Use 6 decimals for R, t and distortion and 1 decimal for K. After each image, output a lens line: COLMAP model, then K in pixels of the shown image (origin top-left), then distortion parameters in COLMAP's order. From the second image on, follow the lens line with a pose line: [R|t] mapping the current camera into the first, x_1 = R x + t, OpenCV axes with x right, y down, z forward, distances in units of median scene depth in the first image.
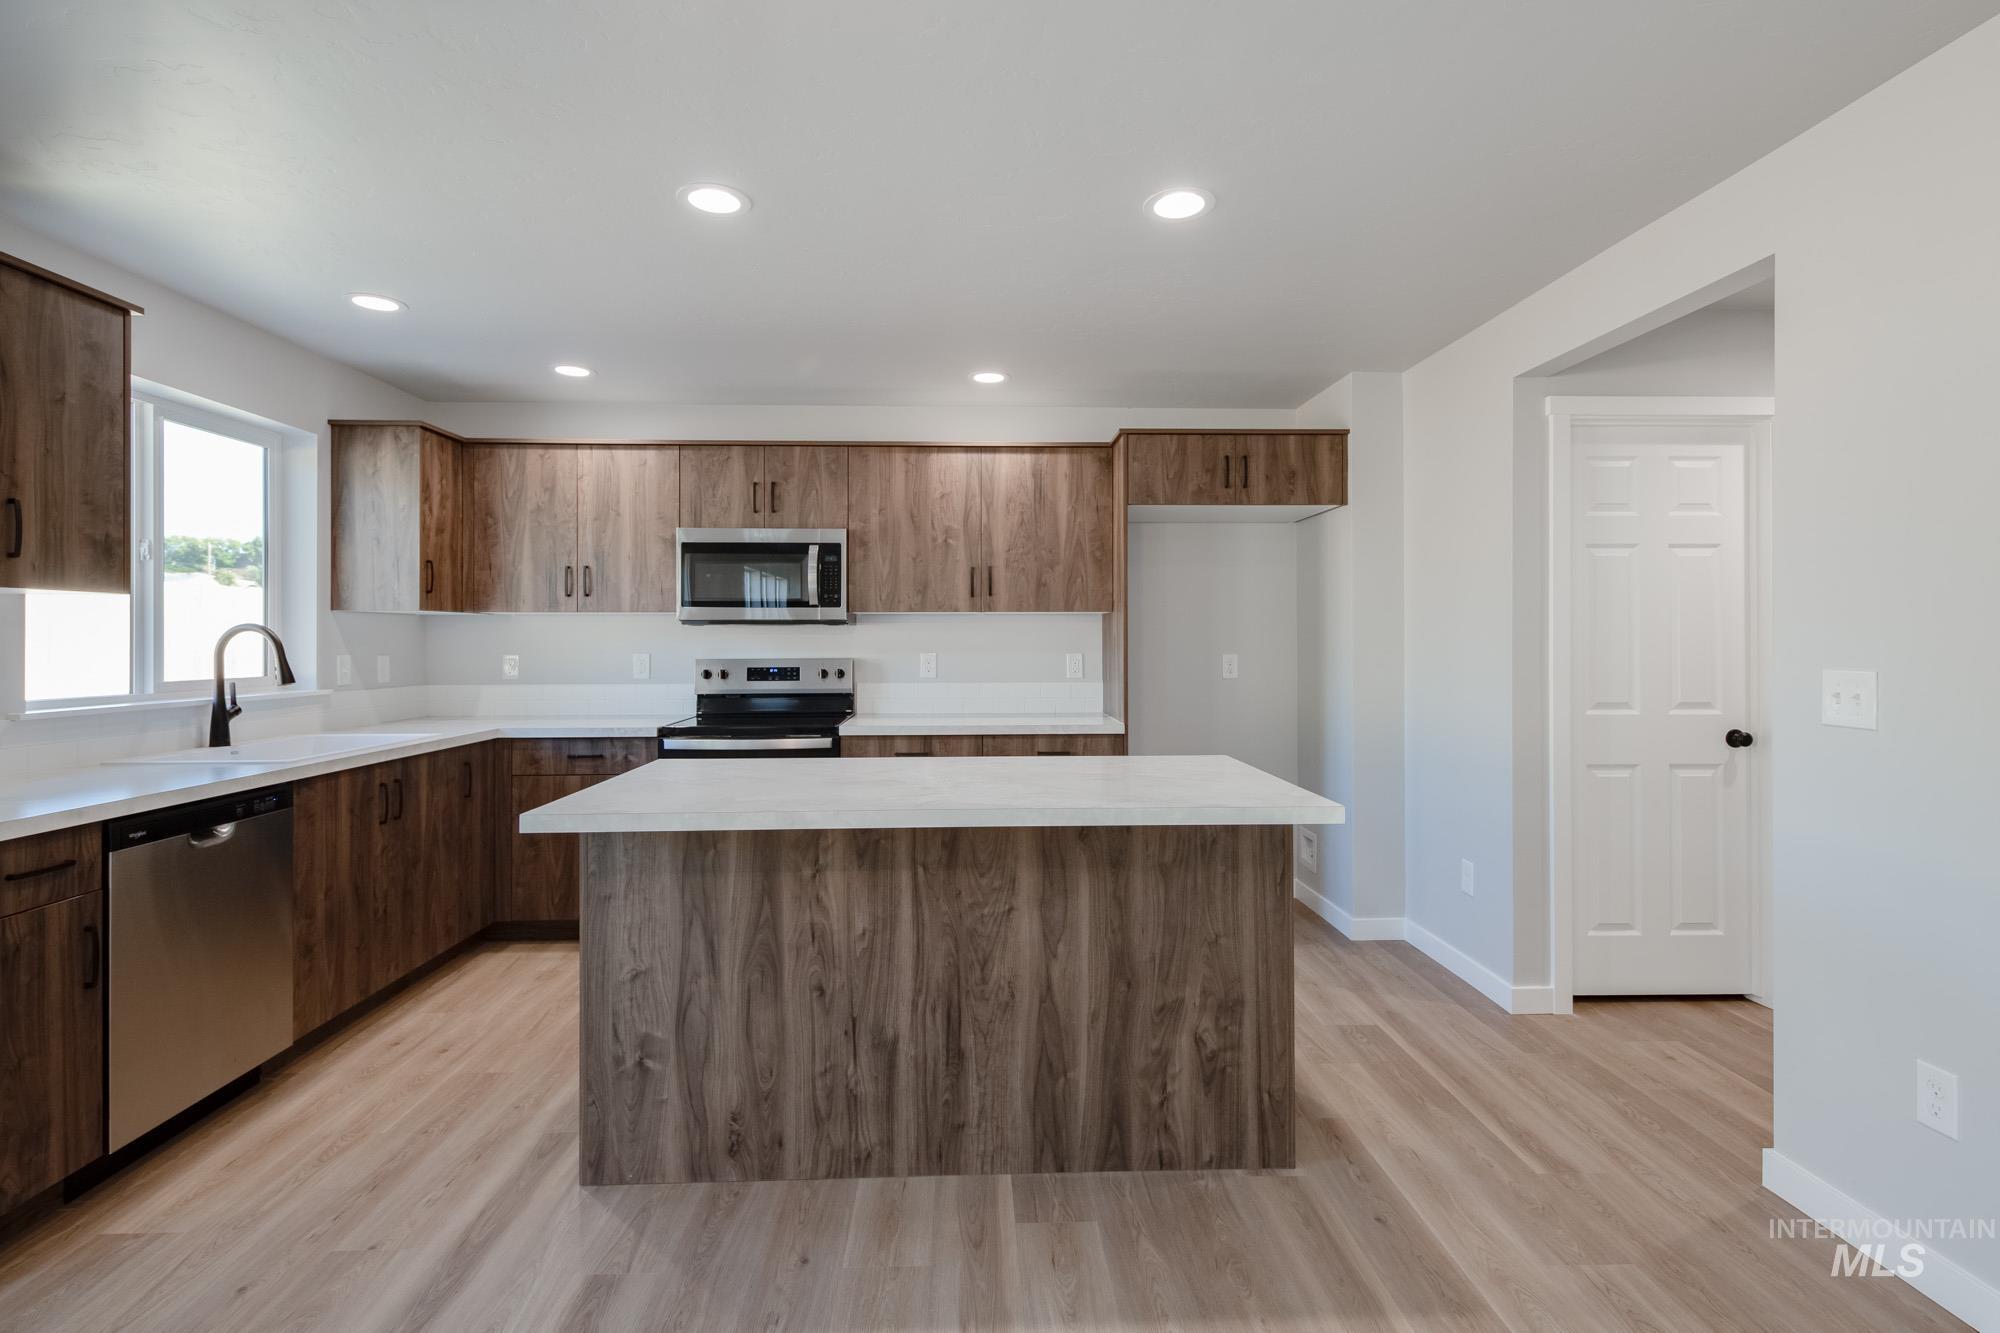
lens RADIAL K [[923.8, 0, 1003.4], [0, 923.8, 639.0], [0, 0, 1]] dist [0.001319, -0.000073]
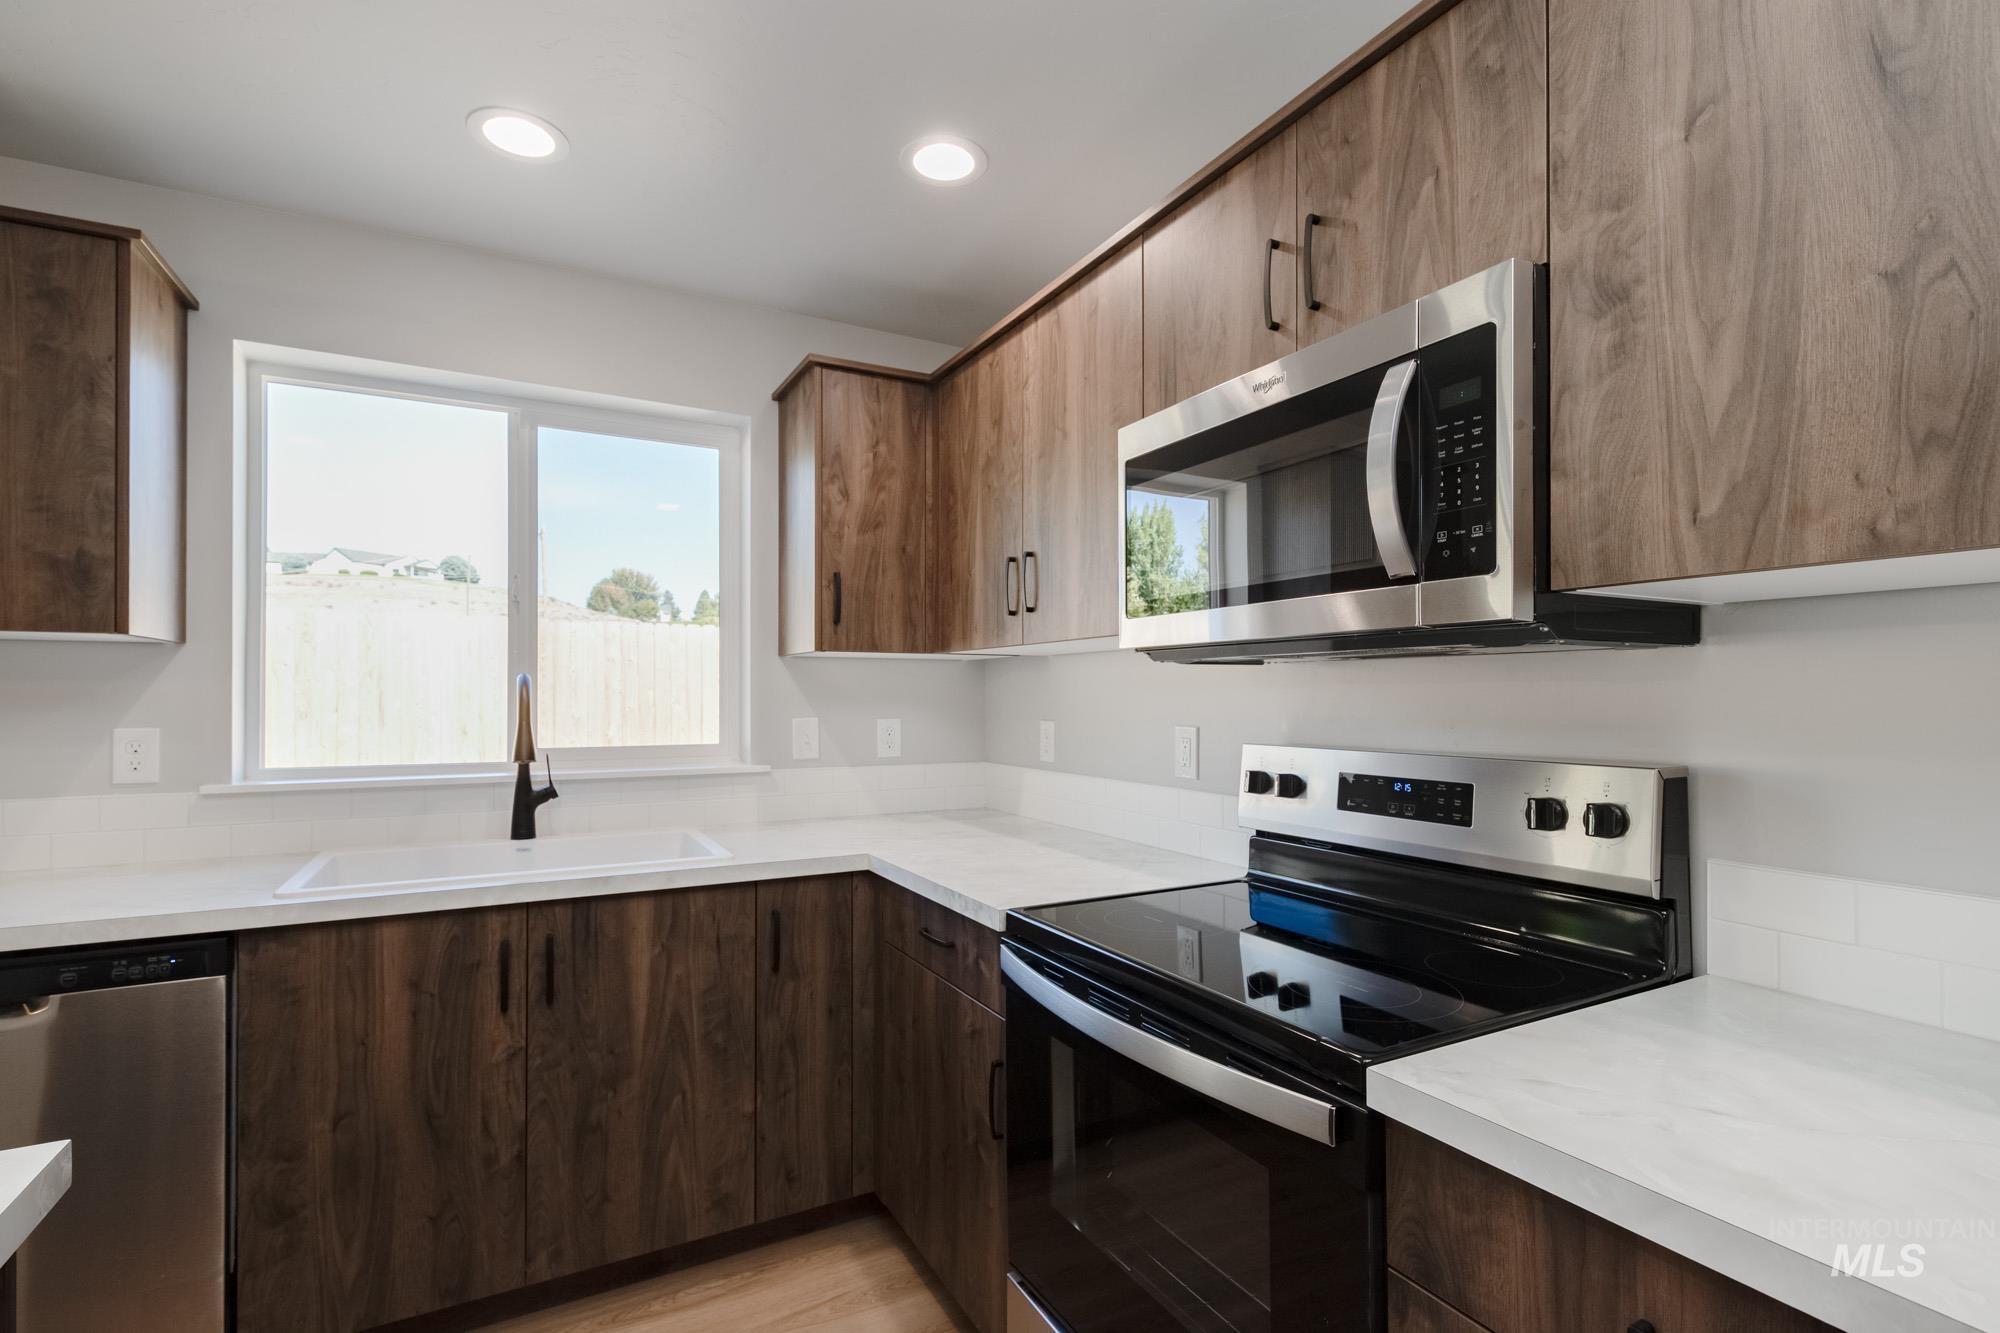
lens RADIAL K [[907.5, 0, 1000.6], [0, 907.5, 690.4], [0, 0, 1]] dist [0.000687, -0.000528]
pose [[0.436397, -0.005123, -0.899740, -0.010050], [-0.000075, 0.999984, -0.005729, -0.000325], [0.899754, 0.002567, 0.436390, 0.776302]]
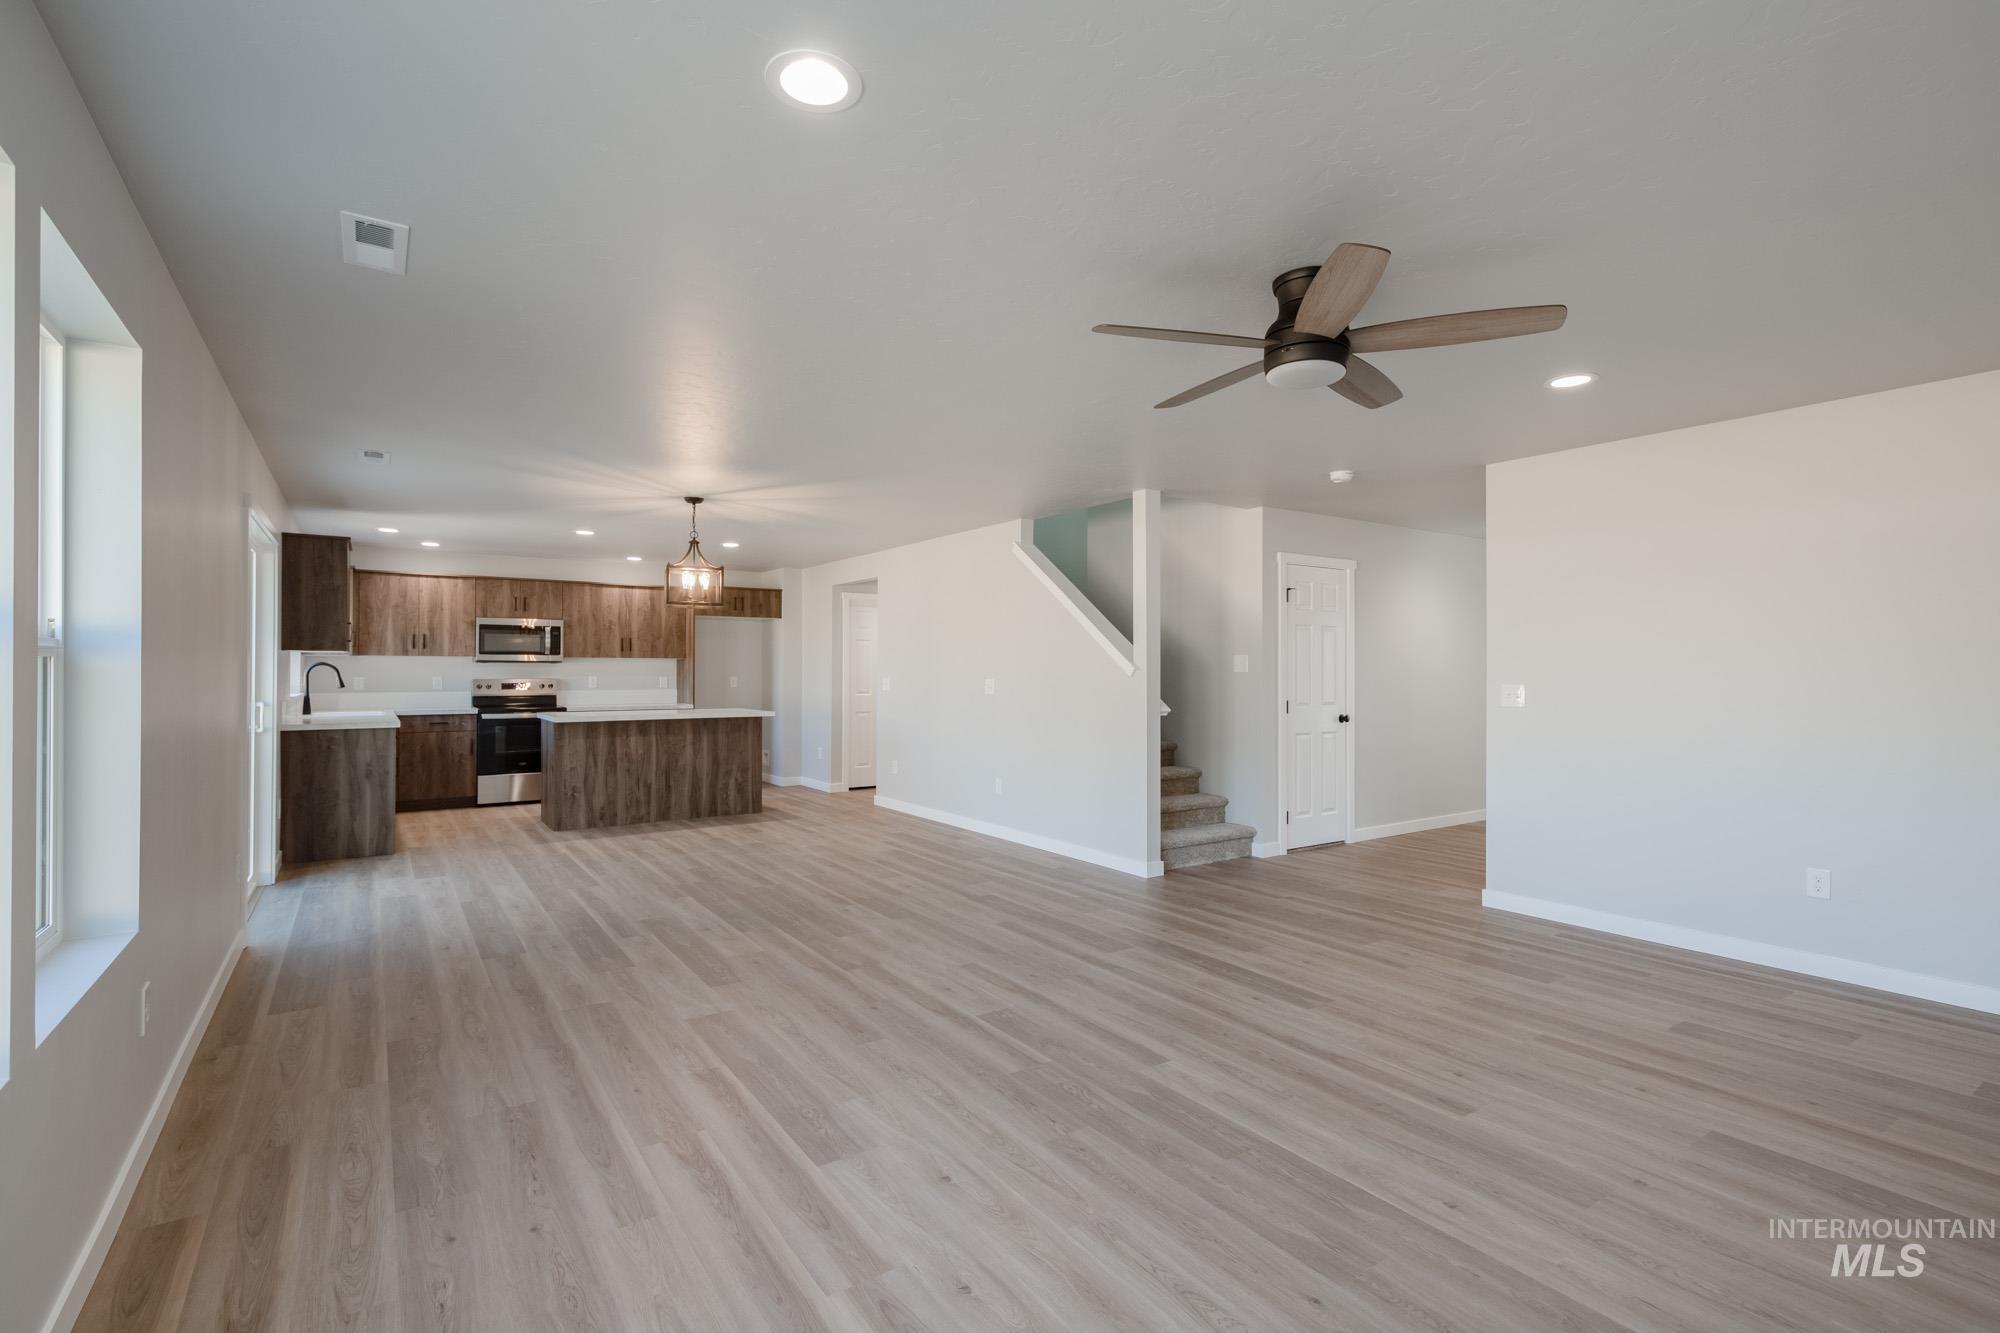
lens RADIAL K [[877.8, 0, 995.3], [0, 877.8, 665.8], [0, 0, 1]] dist [0.003073, -0.000245]
pose [[0.839930, 0.006568, 0.542655, -0.449591], [-0.003850, 0.999974, -0.006145, -0.000103], [-0.542681, 0.003072, 0.839933, -1.362896]]
